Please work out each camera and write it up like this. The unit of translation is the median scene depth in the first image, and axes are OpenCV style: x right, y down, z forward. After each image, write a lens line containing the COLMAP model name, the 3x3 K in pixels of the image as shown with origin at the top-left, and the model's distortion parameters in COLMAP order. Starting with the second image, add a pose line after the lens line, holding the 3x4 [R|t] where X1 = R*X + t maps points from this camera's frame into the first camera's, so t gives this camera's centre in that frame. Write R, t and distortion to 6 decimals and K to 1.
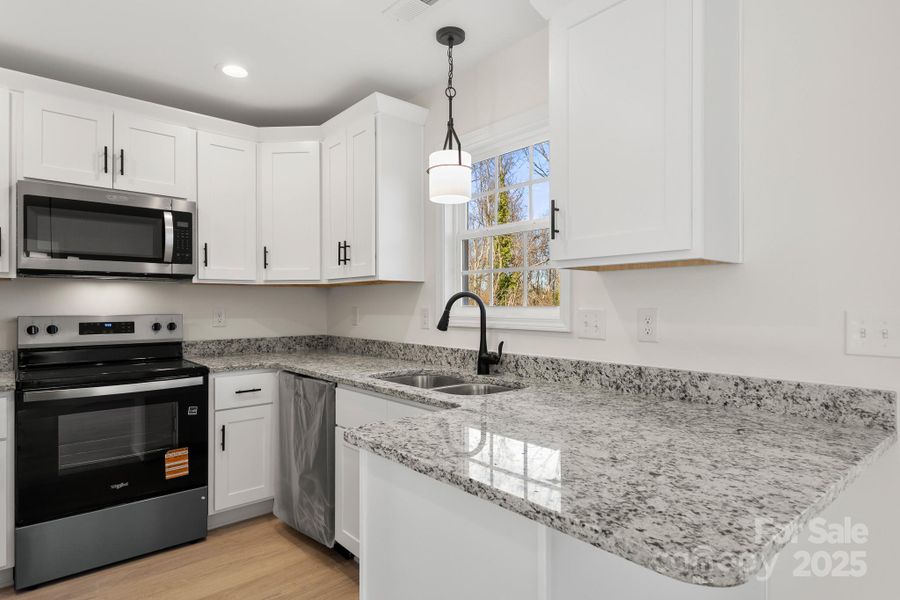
lens RADIAL K [[501.9, 0, 450.0], [0, 501.9, 300.0], [0, 0, 1]] dist [0.021200, -0.000244]
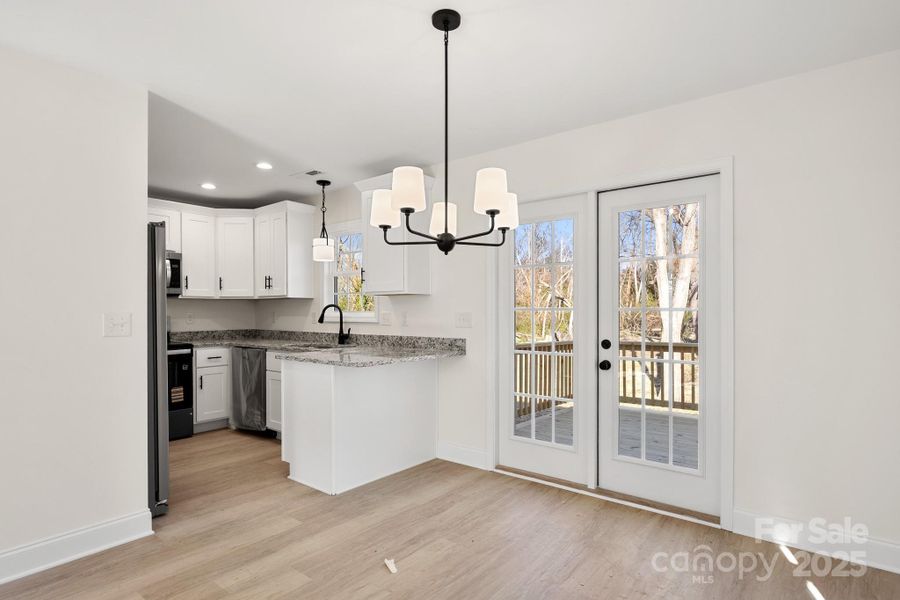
lens RADIAL K [[479.7, 0, 448.0], [0, 479.7, 310.7], [0, 0, 1]] dist [0.000724, 0.000436]
pose [[0.984249, -0.000986, 0.176786, 0.144683], [-0.000509, 0.999964, 0.008413, -0.006263], [-0.176788, -0.008371, 0.984213, -0.983432]]
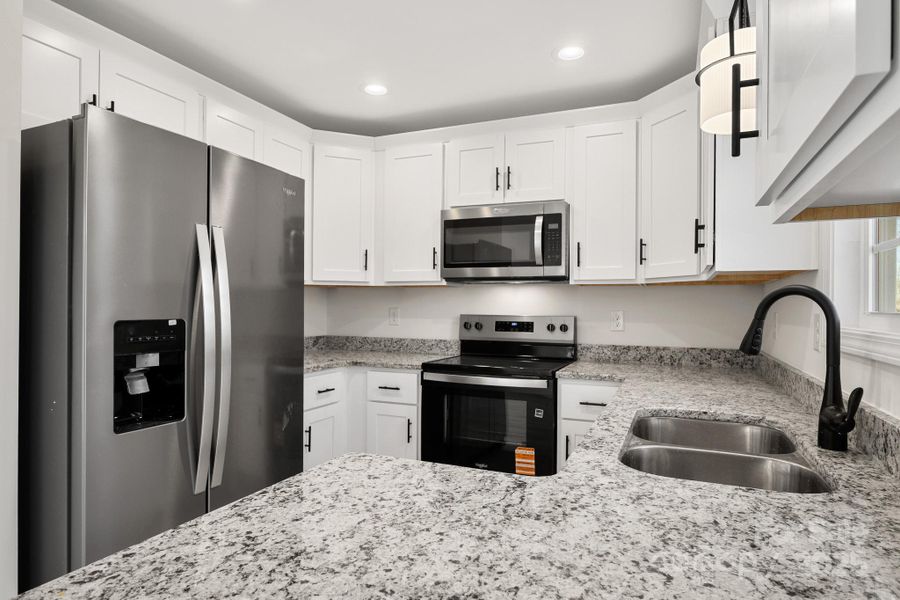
lens RADIAL K [[521.2, 0, 451.4], [0, 521.2, 303.9], [0, 0, 1]] dist [-0.000573, 0.000087]
pose [[0.442407, 0.002133, -0.896812, 0.353890], [-0.002137, 0.999997, 0.001324, 0.003665], [0.896812, 0.001330, 0.442411, 0.417497]]
